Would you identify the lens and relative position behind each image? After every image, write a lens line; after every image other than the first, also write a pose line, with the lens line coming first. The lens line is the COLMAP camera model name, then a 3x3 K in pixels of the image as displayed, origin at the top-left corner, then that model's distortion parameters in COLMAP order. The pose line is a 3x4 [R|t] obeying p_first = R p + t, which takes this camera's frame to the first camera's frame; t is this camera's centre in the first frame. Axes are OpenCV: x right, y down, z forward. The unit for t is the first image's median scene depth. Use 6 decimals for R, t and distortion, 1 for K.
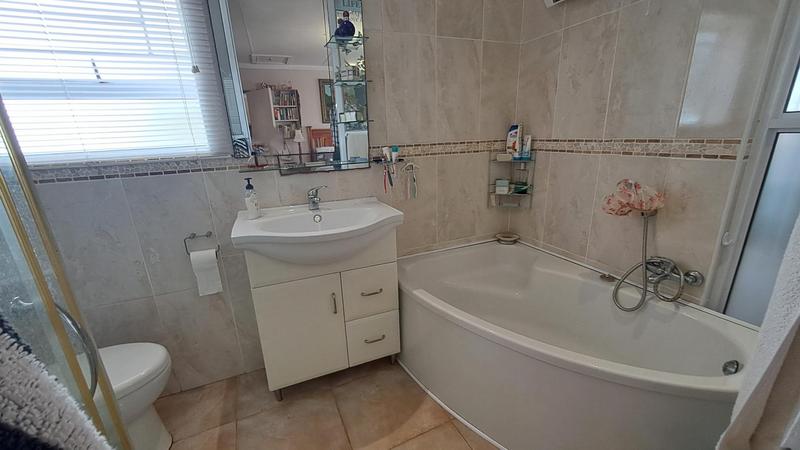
lens RADIAL K [[318.1, 0, 395.3], [0, 318.1, 228.8], [0, 0, 1]] dist [-0.007604, 0.001856]
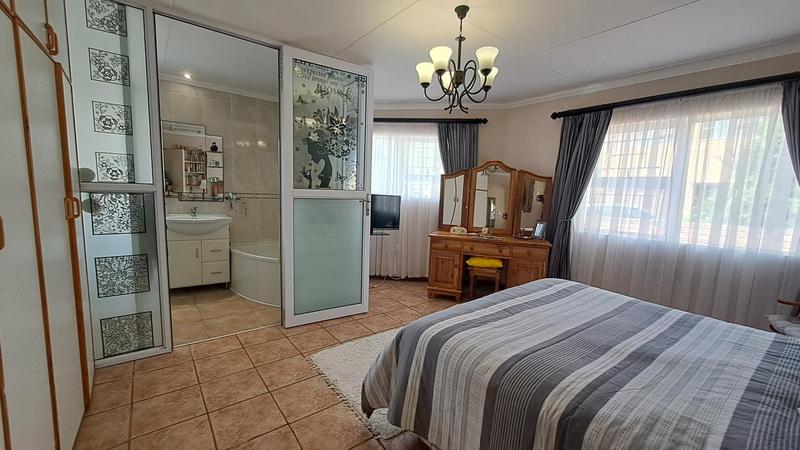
lens RADIAL K [[318.1, 0, 391.6], [0, 318.1, 228.6], [0, 0, 1]] dist [-0.007604, 0.001856]
pose [[0.973626, 0.049771, 0.222656, 0.612839], [-0.010548, 0.984692, -0.173986, 0.397605], [-0.227907, 0.167049, 0.959246, -1.480240]]
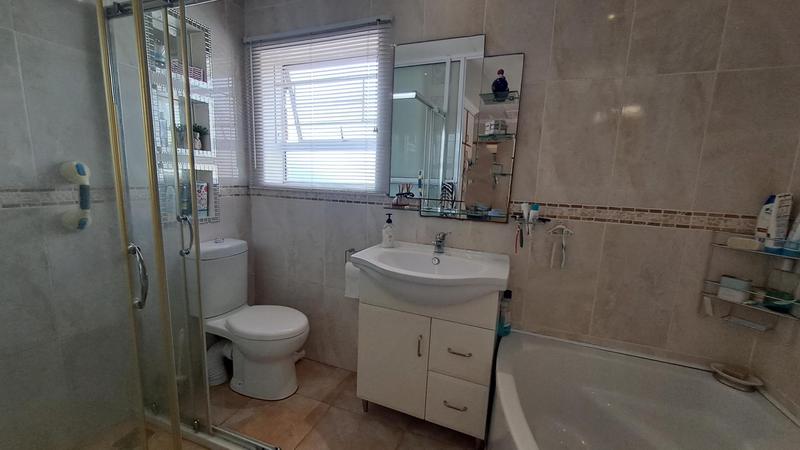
lens RADIAL K [[318.1, 0, 415.3], [0, 318.1, 228.5], [0, 0, 1]] dist [-0.007604, 0.001856]
pose [[0.707654, 0.171325, -0.685473, 0.366033], [-0.267190, 0.963003, -0.035145, -0.072637], [0.654092, 0.208022, 0.727249, 0.155948]]
